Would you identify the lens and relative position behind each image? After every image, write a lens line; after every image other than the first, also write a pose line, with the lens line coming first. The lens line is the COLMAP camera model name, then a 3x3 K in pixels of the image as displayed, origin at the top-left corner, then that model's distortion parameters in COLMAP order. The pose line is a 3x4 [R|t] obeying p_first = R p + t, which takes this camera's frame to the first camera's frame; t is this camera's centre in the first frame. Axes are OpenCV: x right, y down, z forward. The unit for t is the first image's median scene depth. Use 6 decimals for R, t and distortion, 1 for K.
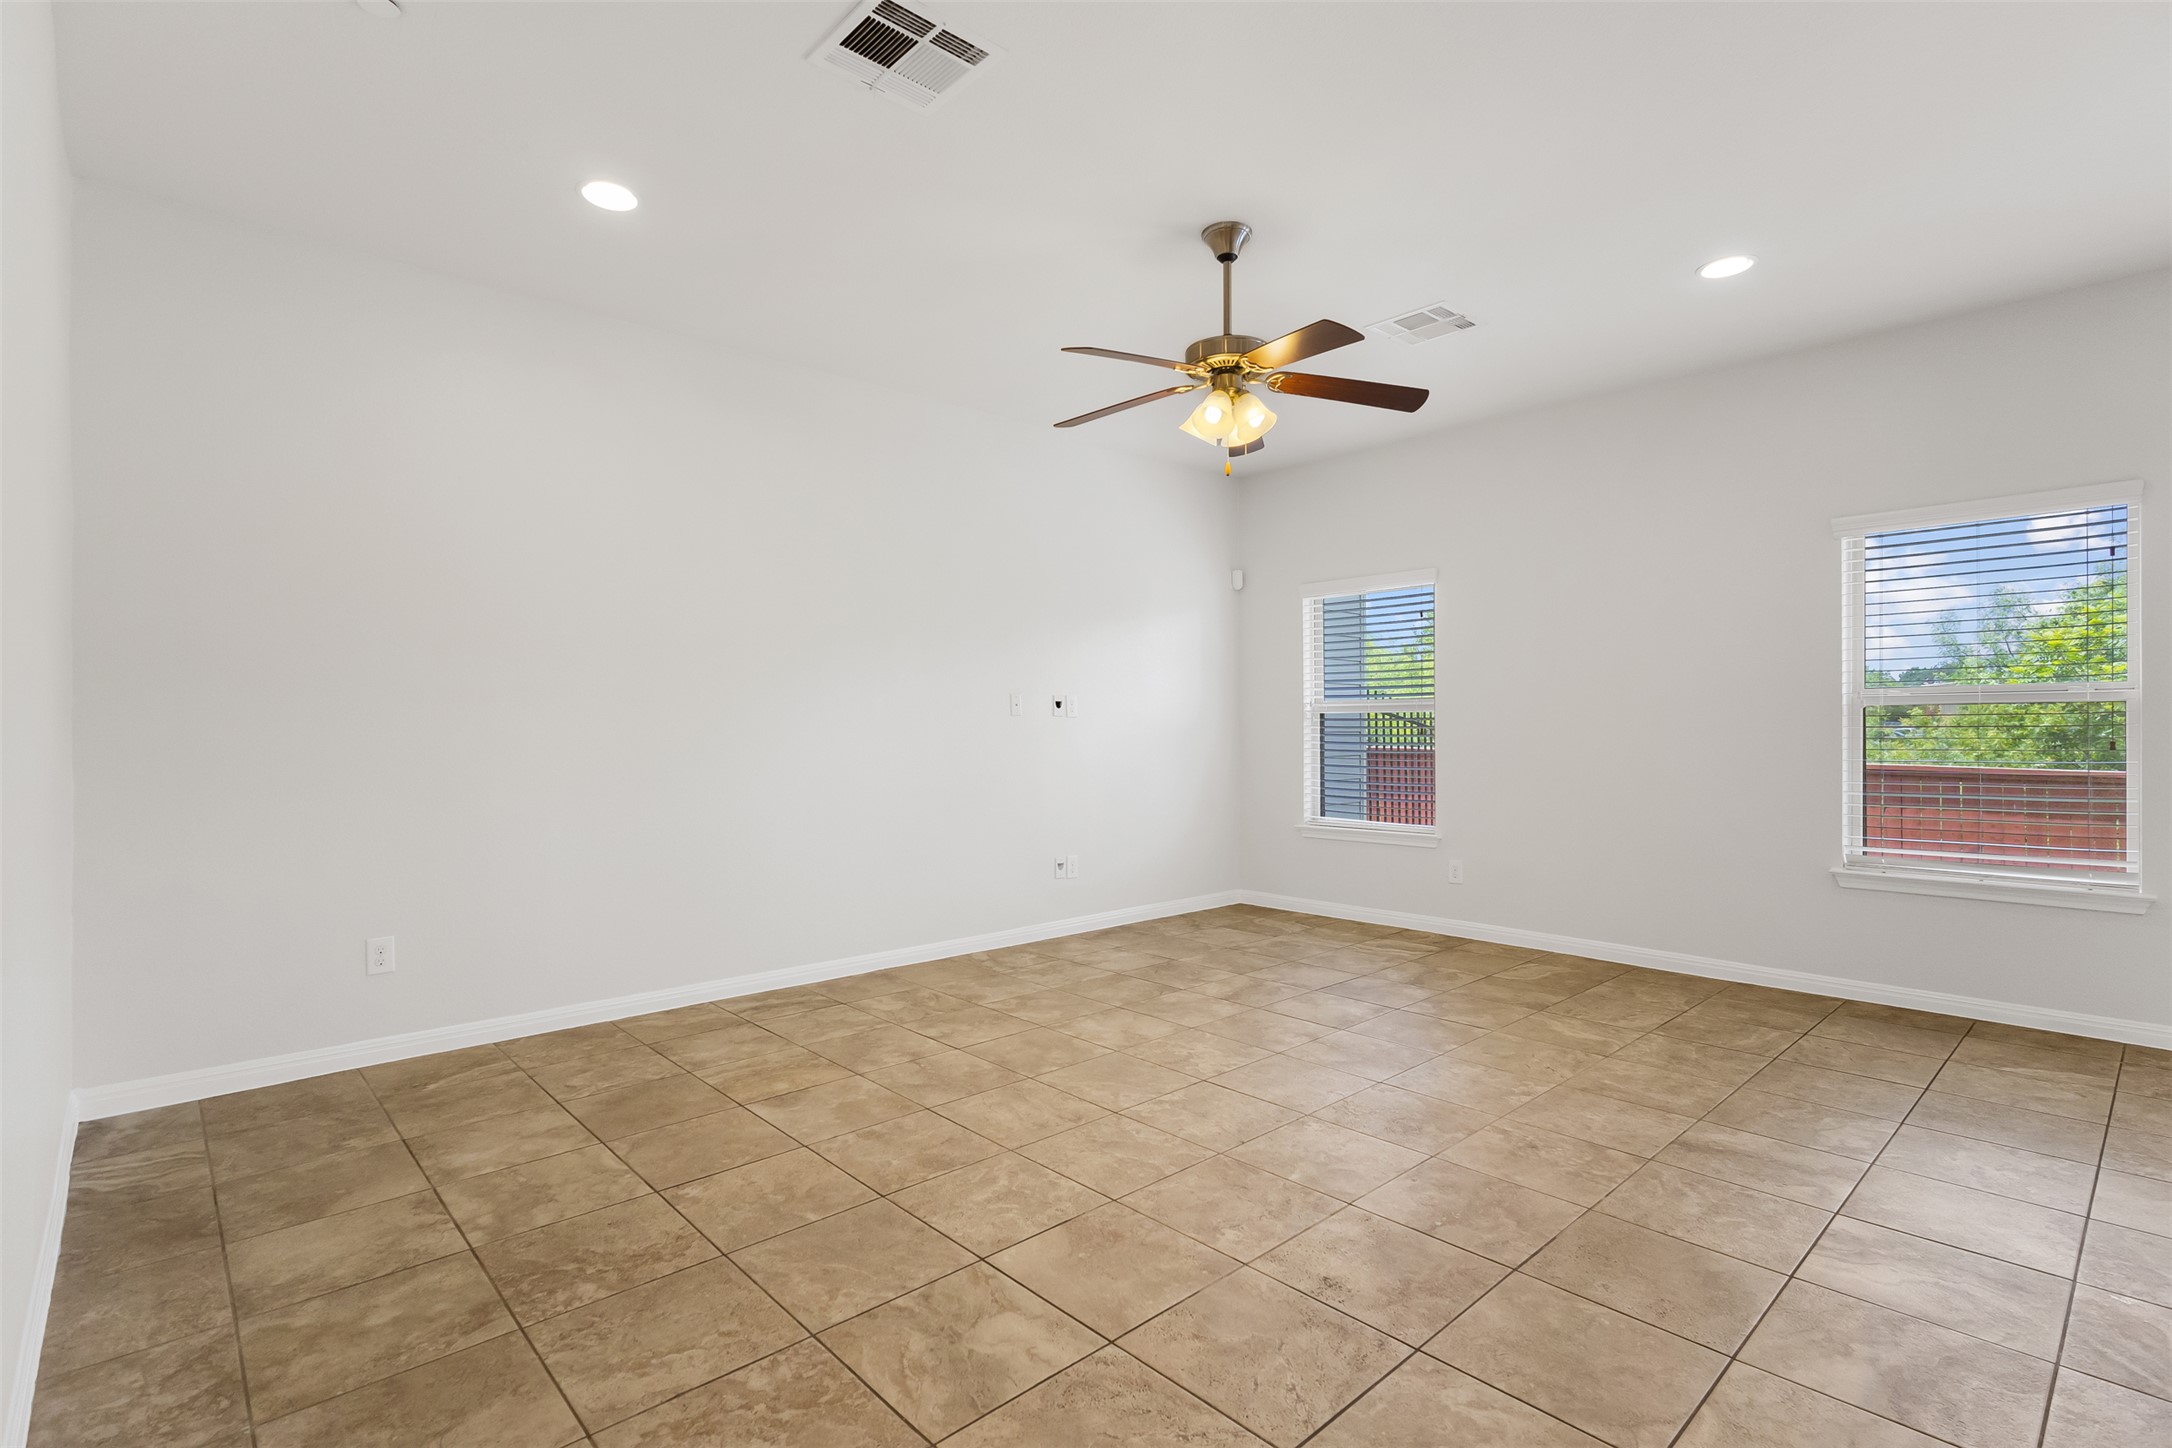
lens RADIAL K [[1028.0, 0, 1070.6], [0, 1028.0, 713.8], [0, 0, 1]] dist [-0.000022, 0.000890]
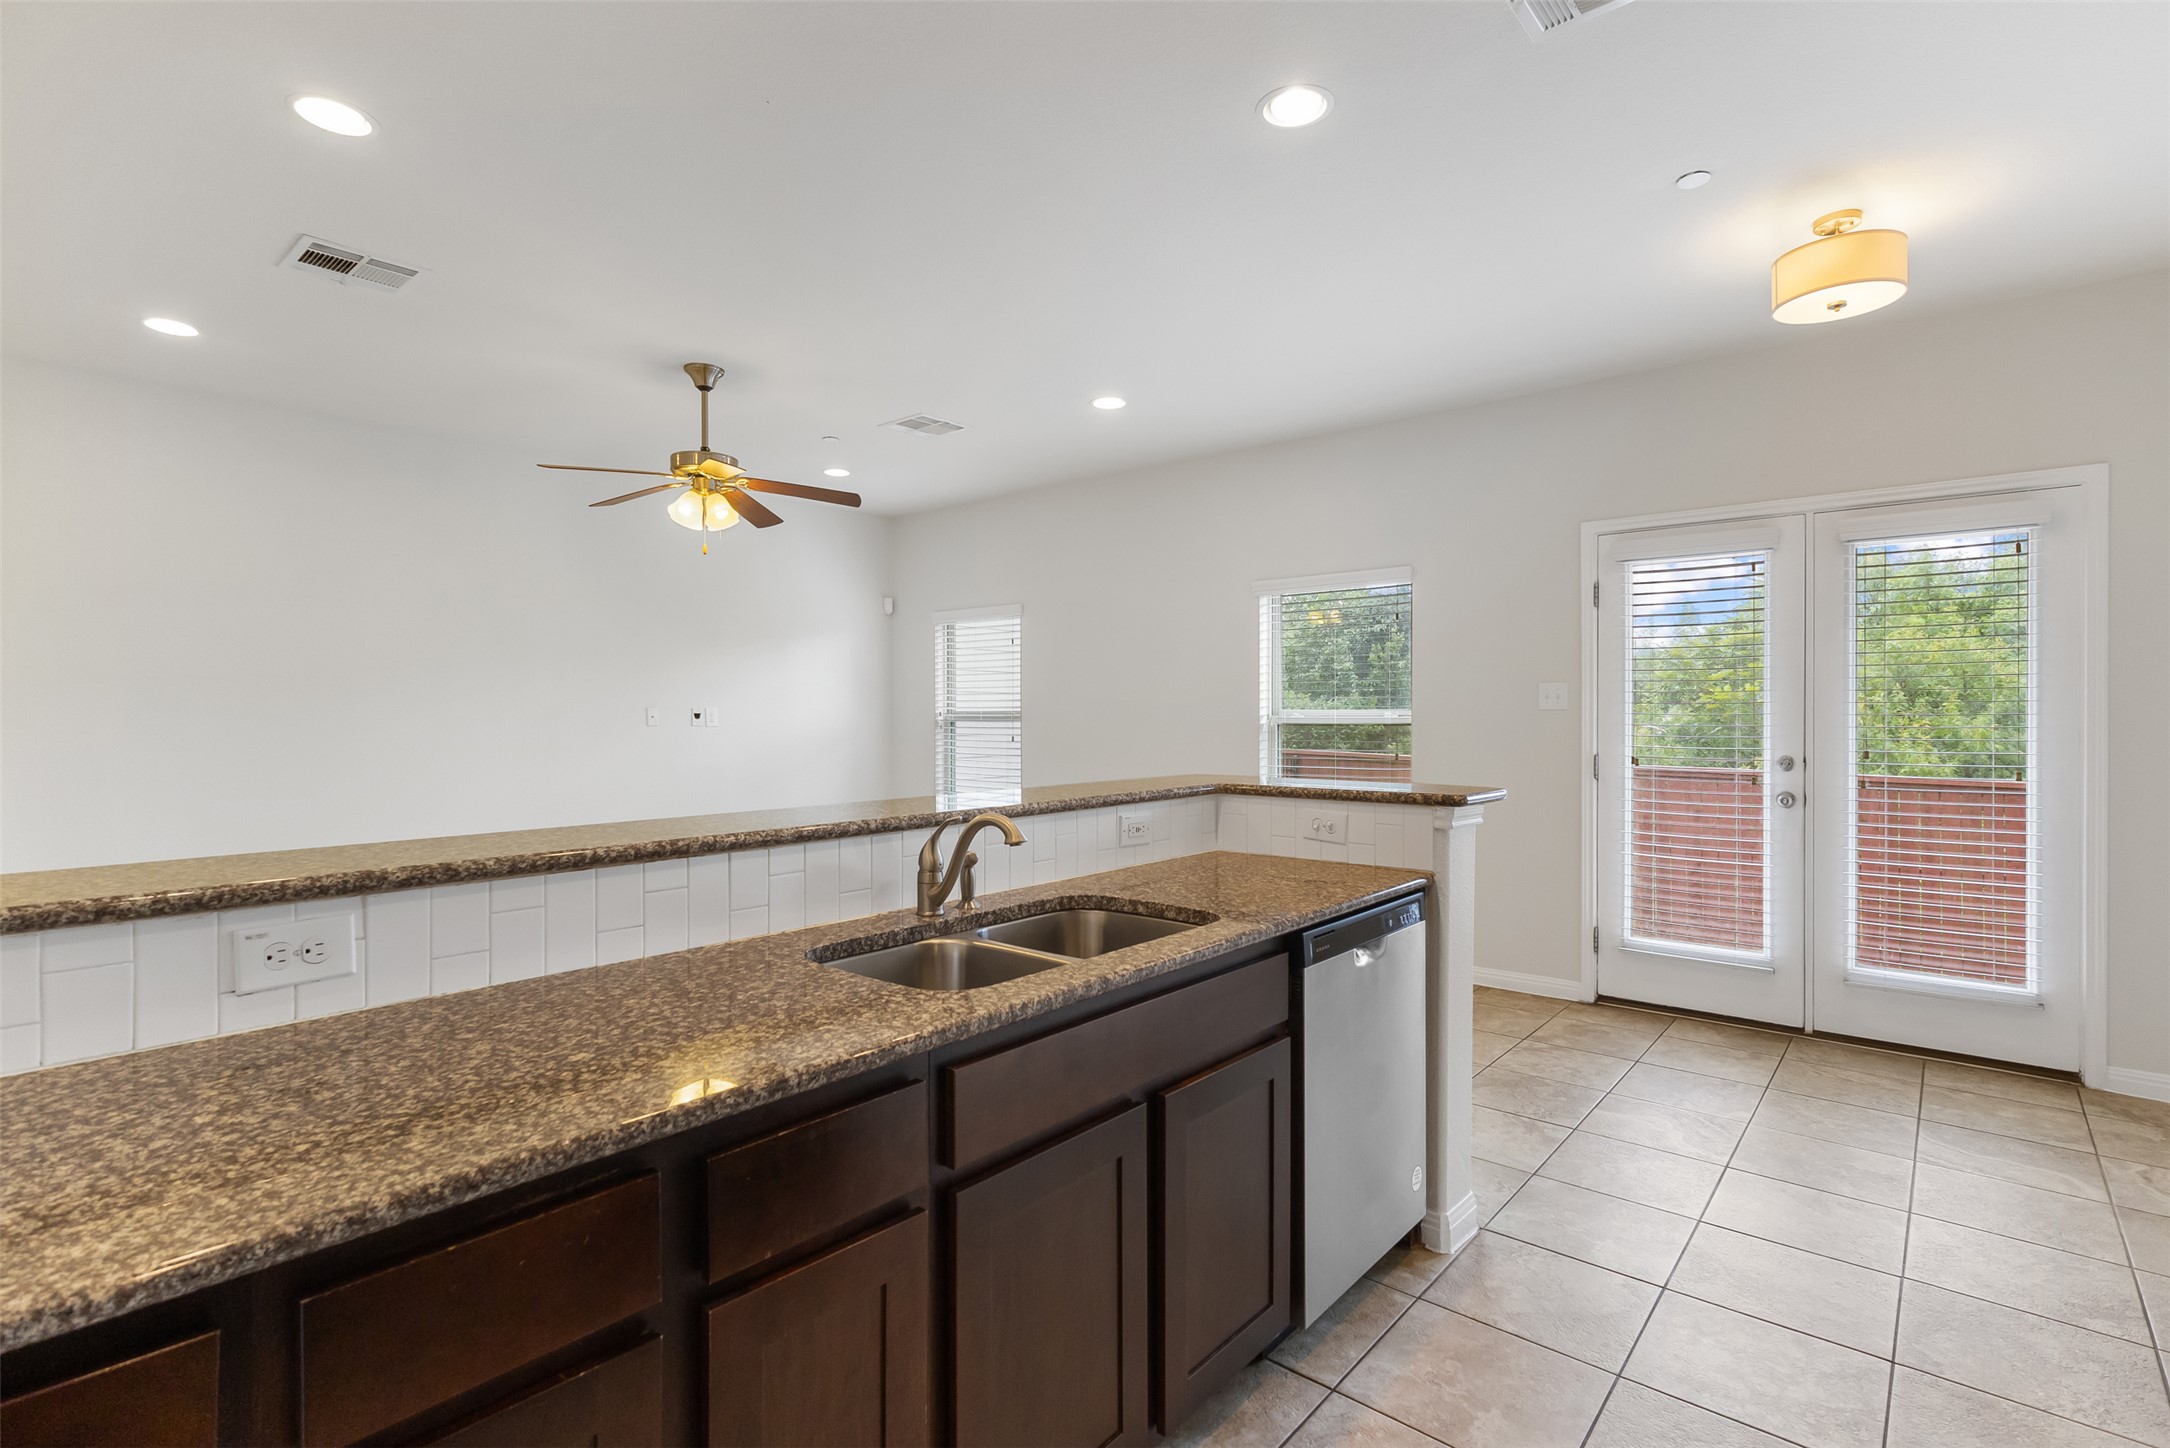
lens RADIAL K [[1027.1, 0, 1077.9], [0, 1027.1, 716.2], [0, 0, 1]] dist [-0.000022, 0.000890]
pose [[0.993277, 0.002320, 0.115740, 0.475805], [-0.004214, 0.999861, 0.016118, -0.048819], [-0.115686, -0.016498, 0.993149, -0.361957]]
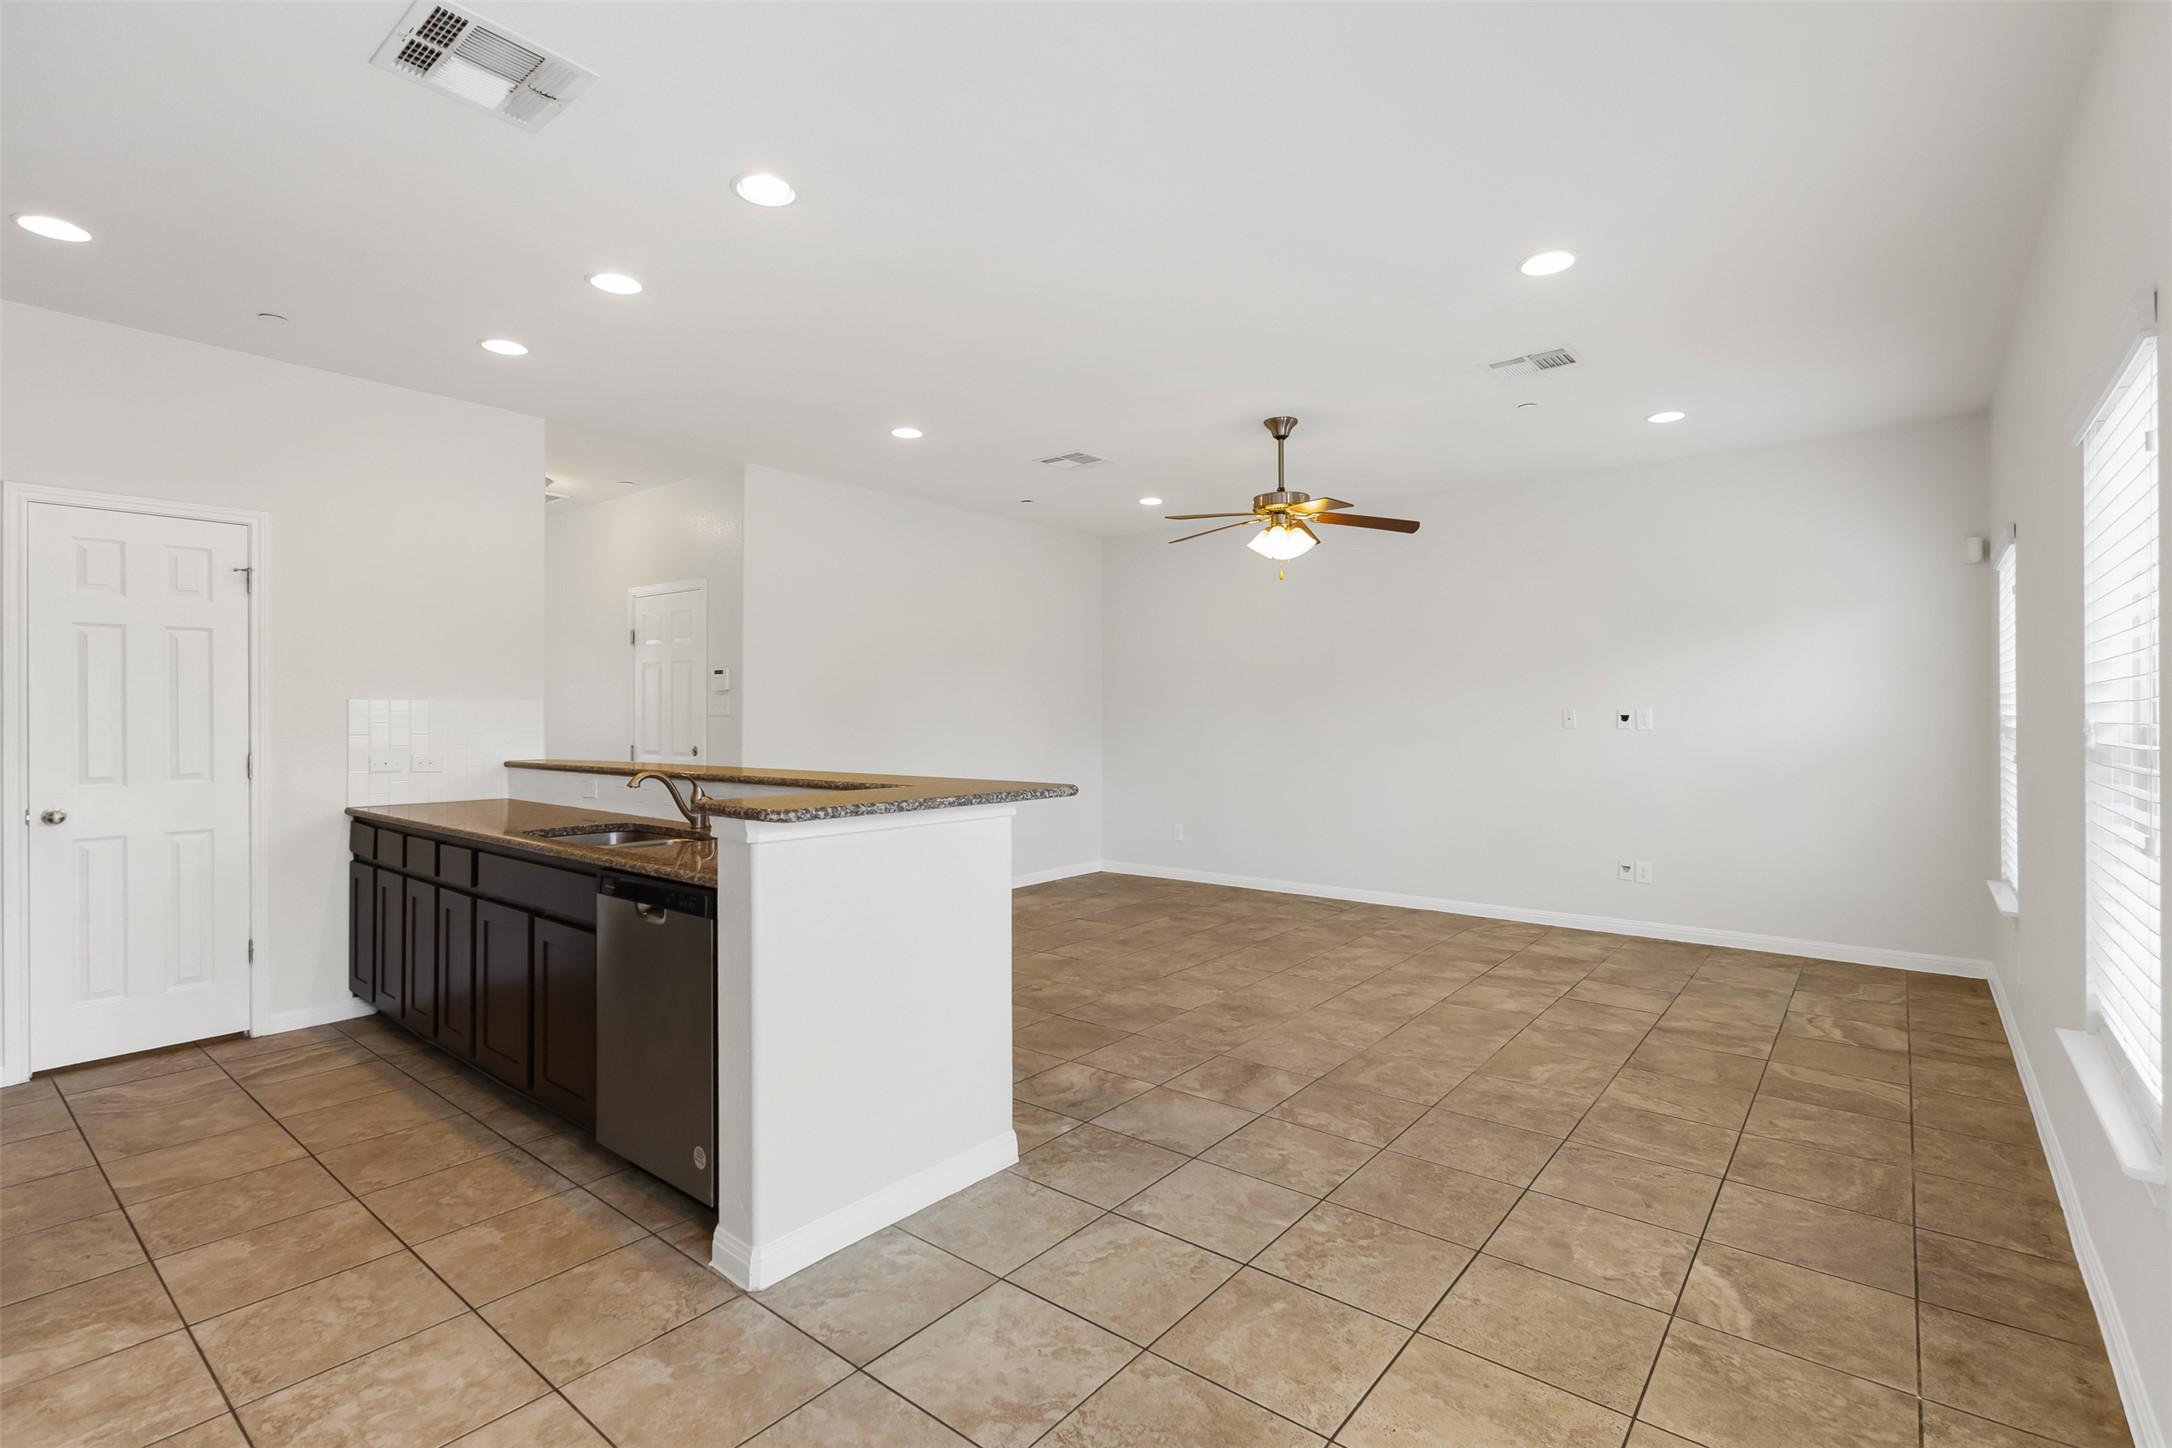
lens RADIAL K [[1028.0, 0, 1106.4], [0, 1028.0, 710.8], [0, 0, 1]] dist [-0.000022, 0.000890]
pose [[0.147384, -0.001349, -0.989078, 1.607090], [0.014732, 0.999891, 0.000832, -0.041925], [0.988970, -0.014694, 0.147388, 0.521450]]
